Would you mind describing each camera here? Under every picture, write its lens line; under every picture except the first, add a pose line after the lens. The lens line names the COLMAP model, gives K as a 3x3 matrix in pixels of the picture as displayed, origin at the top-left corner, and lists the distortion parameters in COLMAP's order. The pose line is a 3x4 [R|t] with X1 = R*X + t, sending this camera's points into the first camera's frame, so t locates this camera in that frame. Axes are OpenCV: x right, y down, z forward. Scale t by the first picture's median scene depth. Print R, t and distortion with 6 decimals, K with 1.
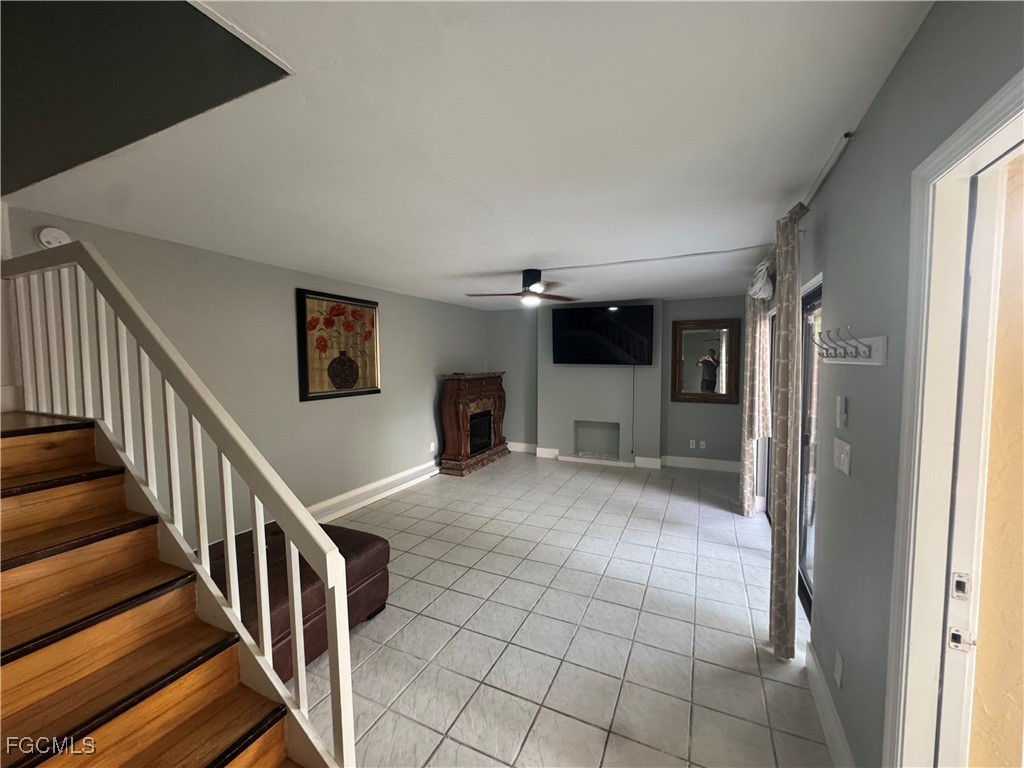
lens RADIAL K [[407.9, 0, 512.7], [0, 407.9, 382.6], [0, 0, 1]] dist [-0.000854, 0.000180]
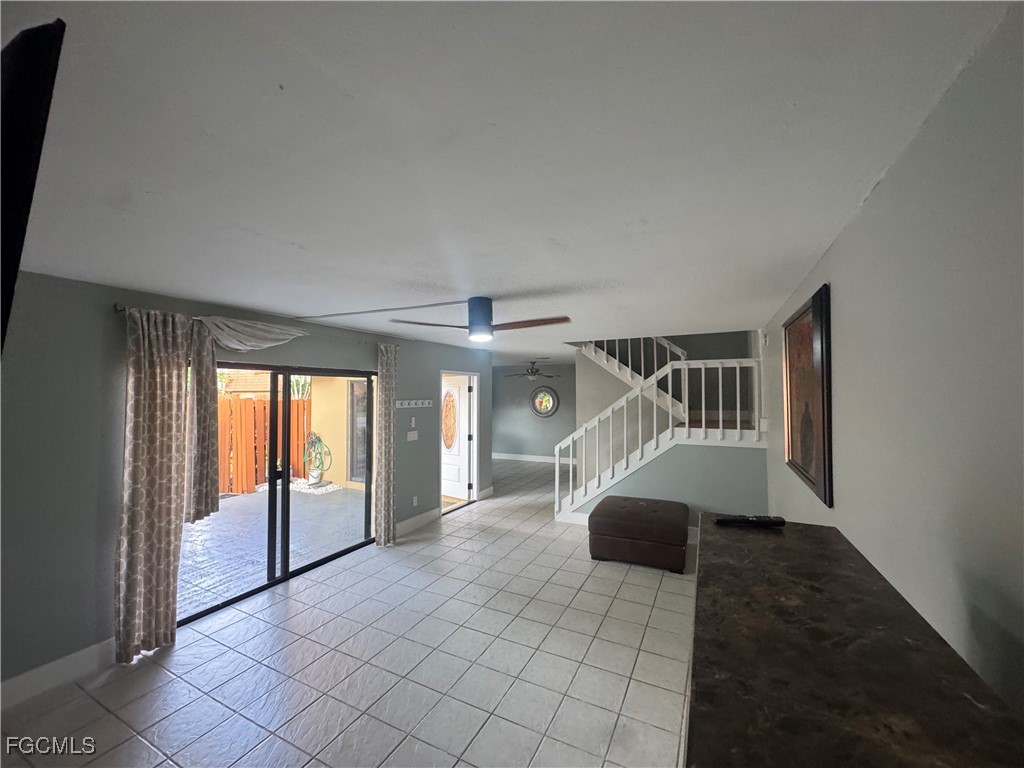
lens RADIAL K [[401.5, 0, 512.0], [0, 401.5, 384.0], [0, 0, 1]] dist [-0.000648, -0.000026]
pose [[-0.999531, 0.010132, 0.028905, -0.030259], [0.011081, 0.999398, 0.032866, -0.126750], [-0.028555, 0.033171, -0.999042, 1.628236]]
